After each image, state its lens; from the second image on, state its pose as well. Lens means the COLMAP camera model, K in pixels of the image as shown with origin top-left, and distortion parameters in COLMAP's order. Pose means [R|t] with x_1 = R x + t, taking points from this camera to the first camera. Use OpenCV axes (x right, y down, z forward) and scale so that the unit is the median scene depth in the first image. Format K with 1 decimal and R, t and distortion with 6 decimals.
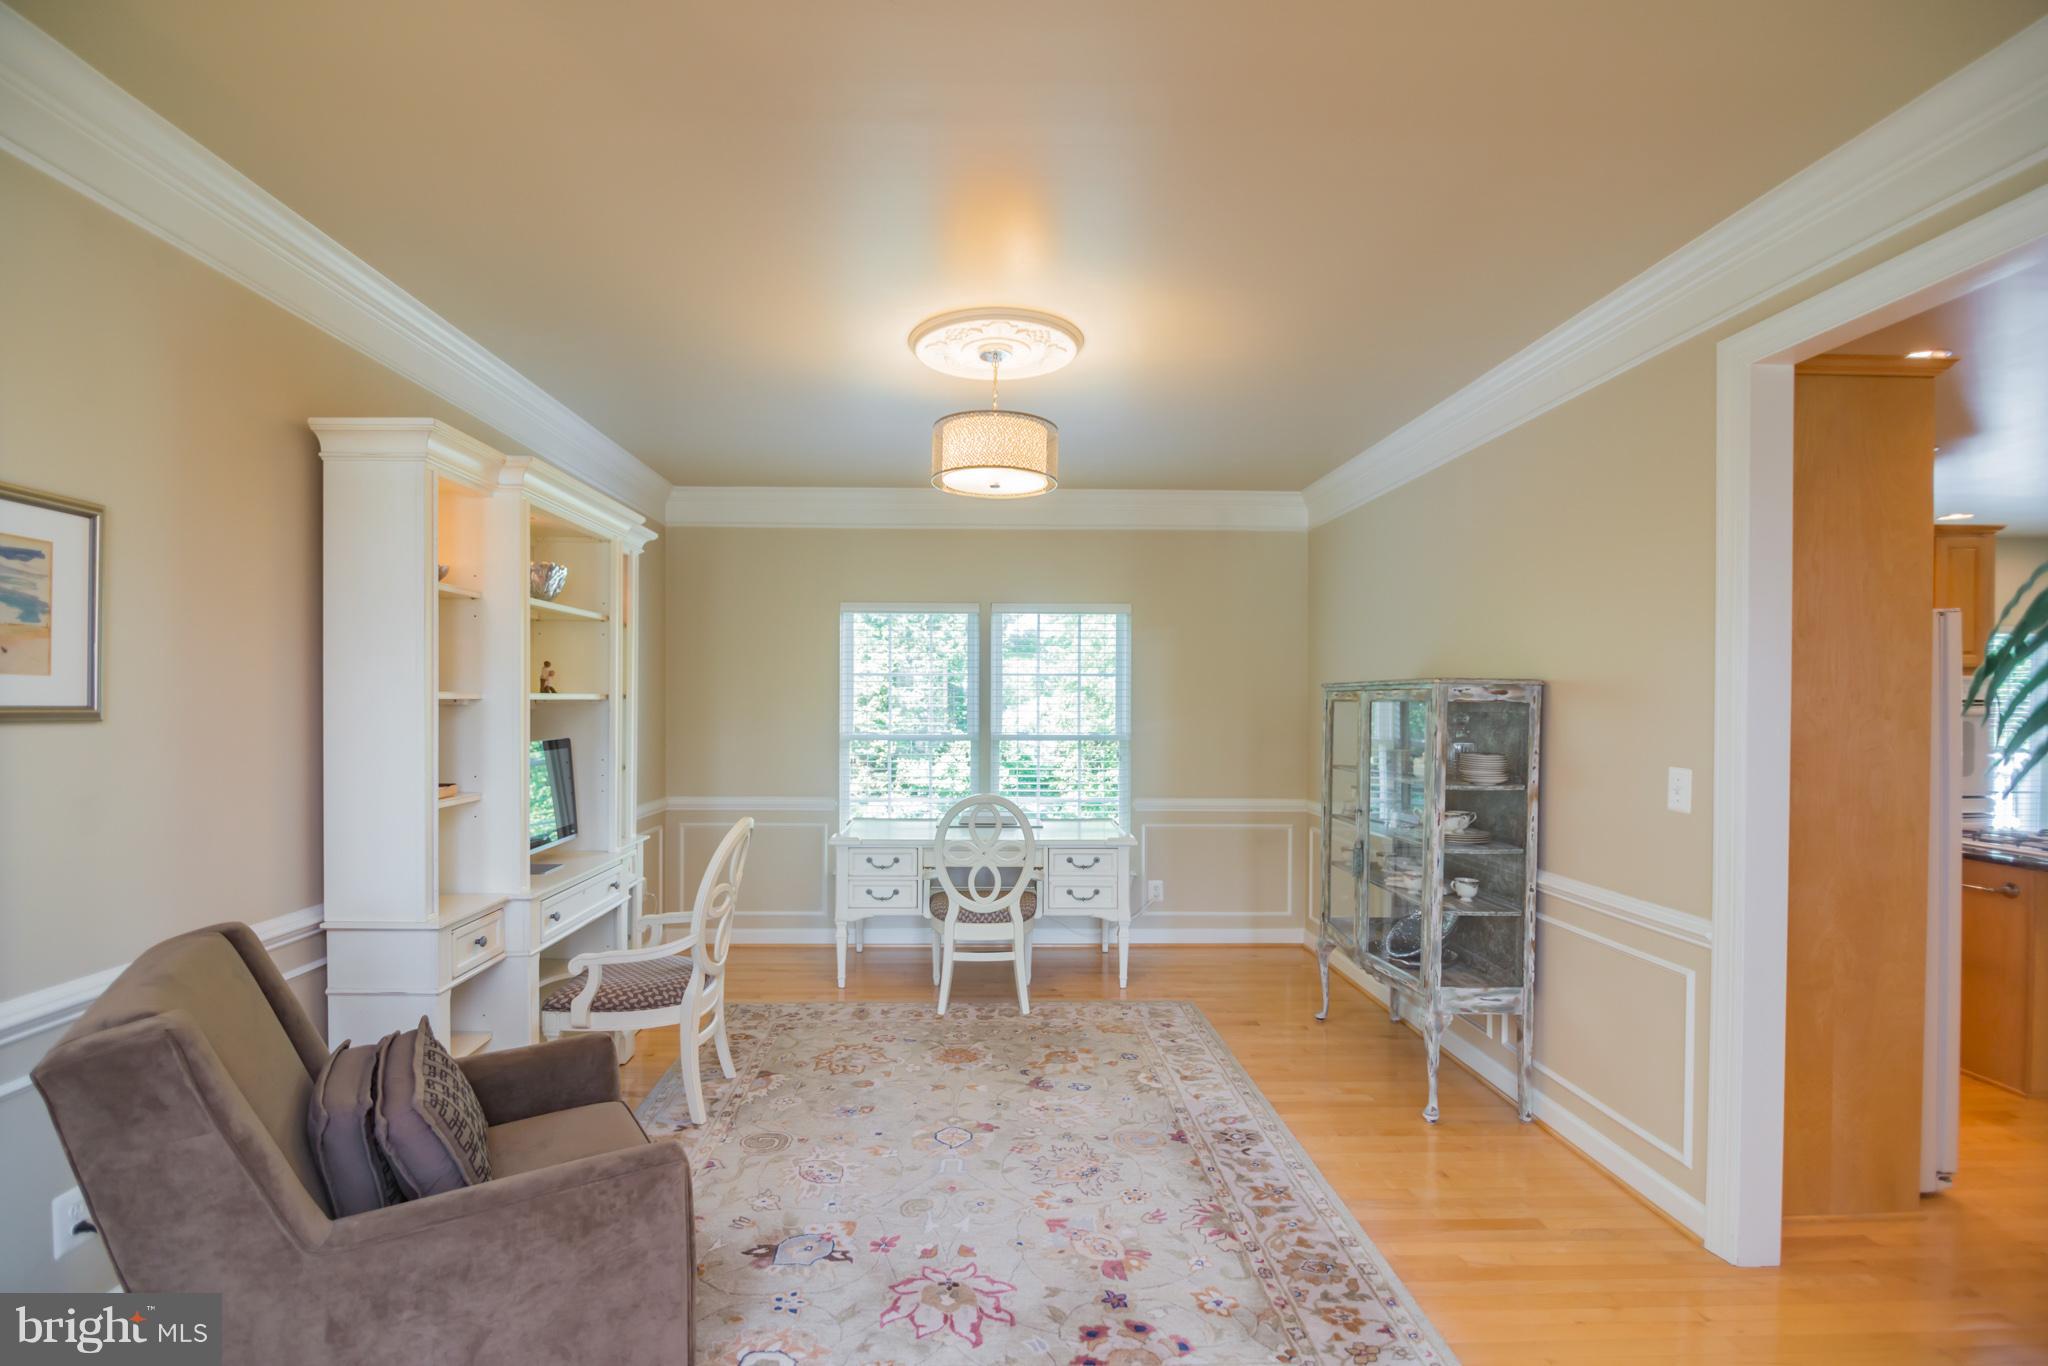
lens RADIAL K [[921.9, 0, 980.7], [0, 921.9, 711.8], [0, 0, 1]] dist [-0.015679, -0.001942]
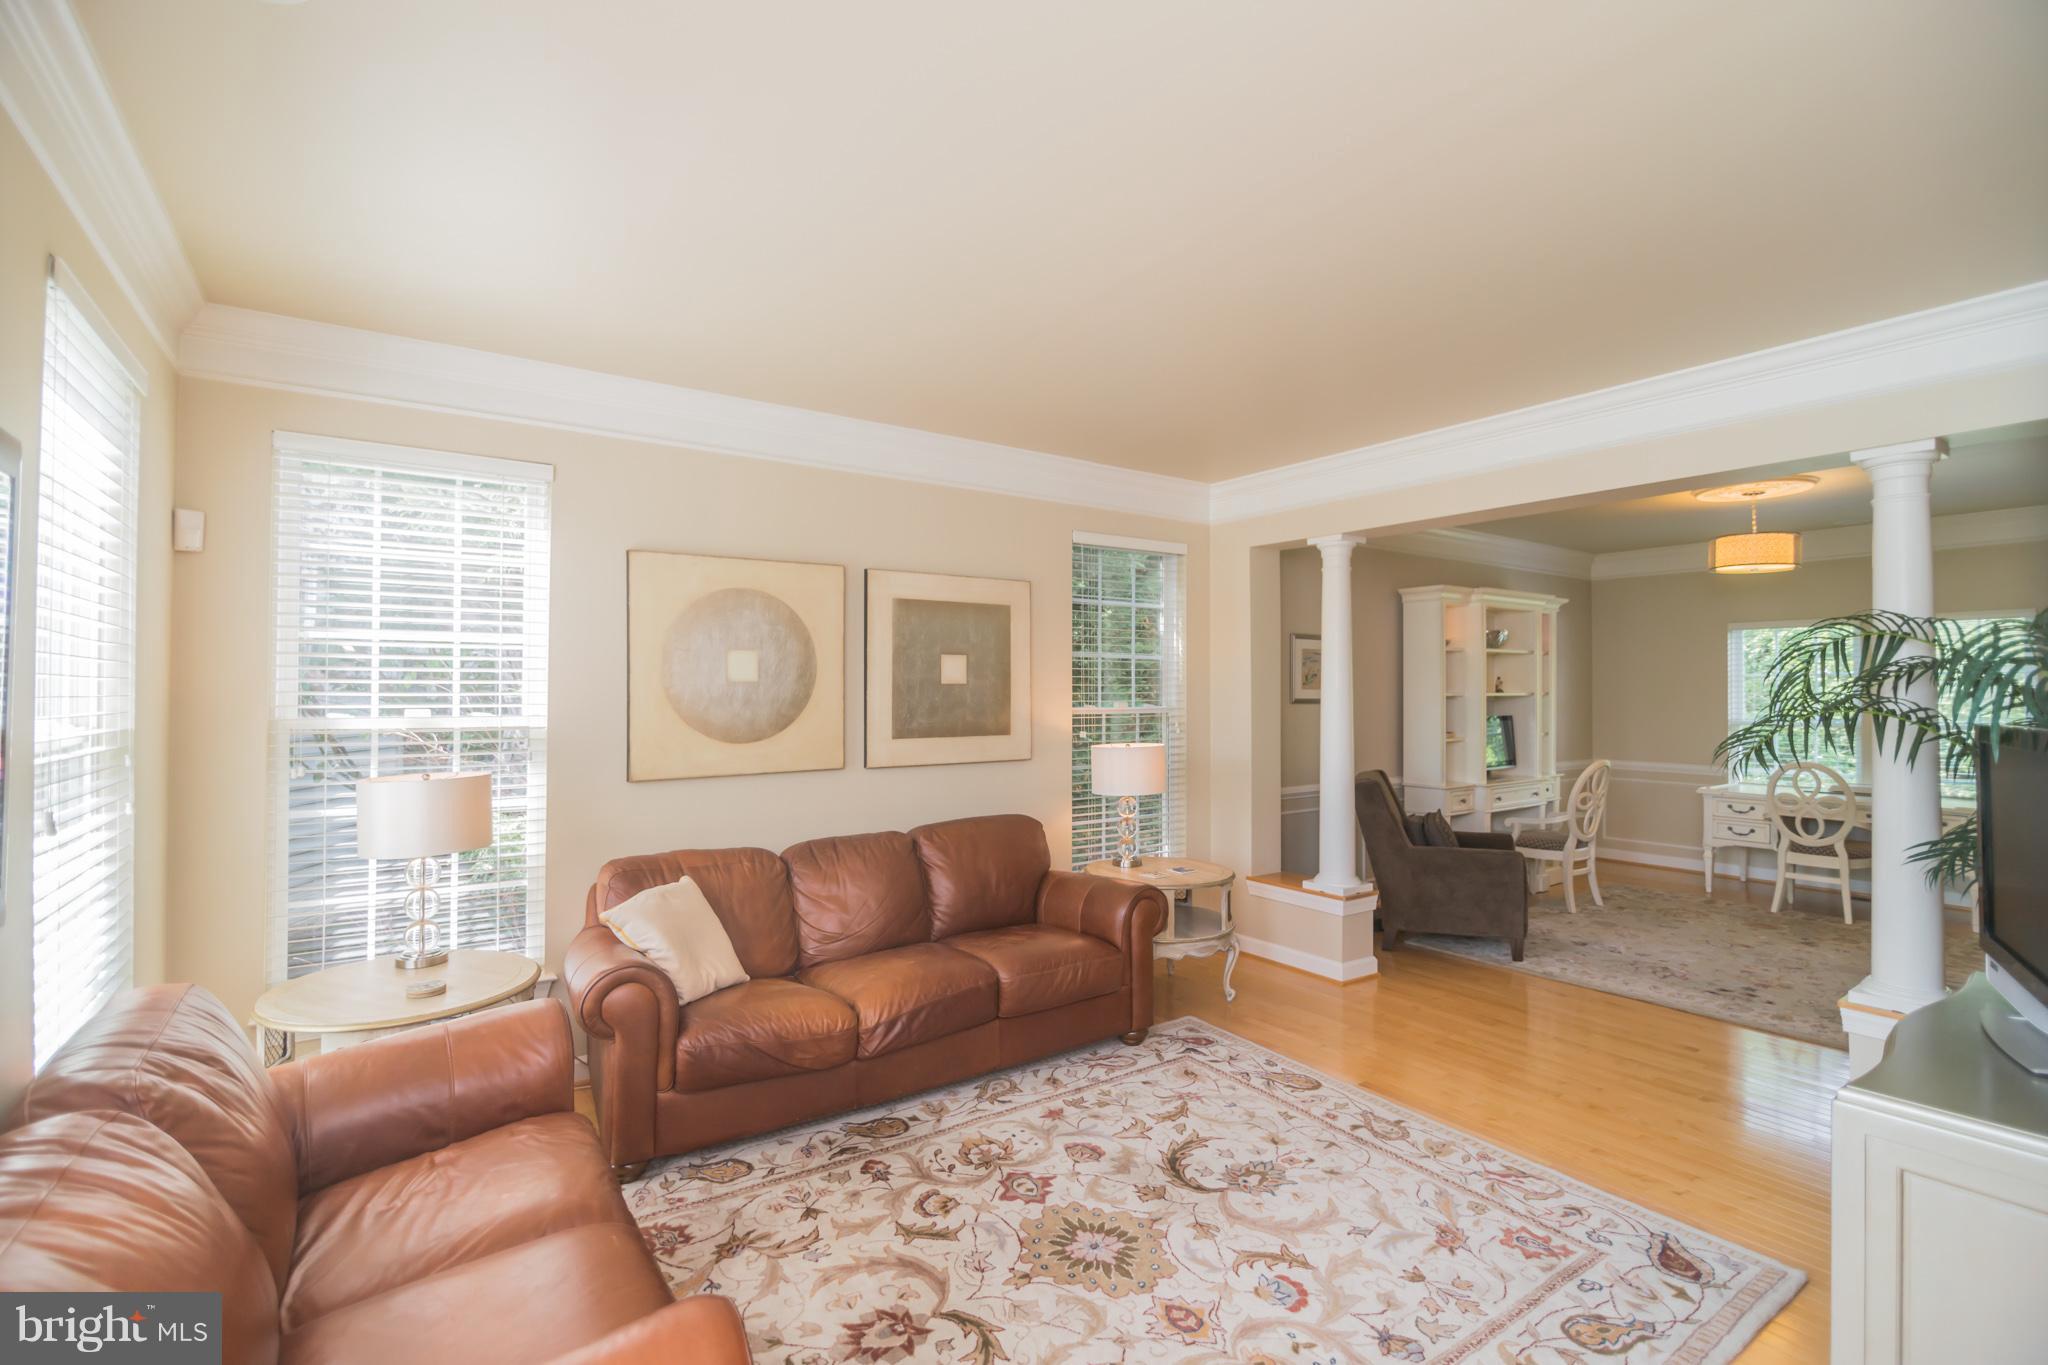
lens RADIAL K [[921.9, 0, 1033.9], [0, 921.9, 672.7], [0, 0, 1]] dist [-0.015679, -0.001942]
pose [[0.566358, -0.018142, -0.823960, 0.640956], [-0.008828, 0.999567, -0.028076, 0.002674], [0.824112, 0.023175, 0.565952, -1.027738]]
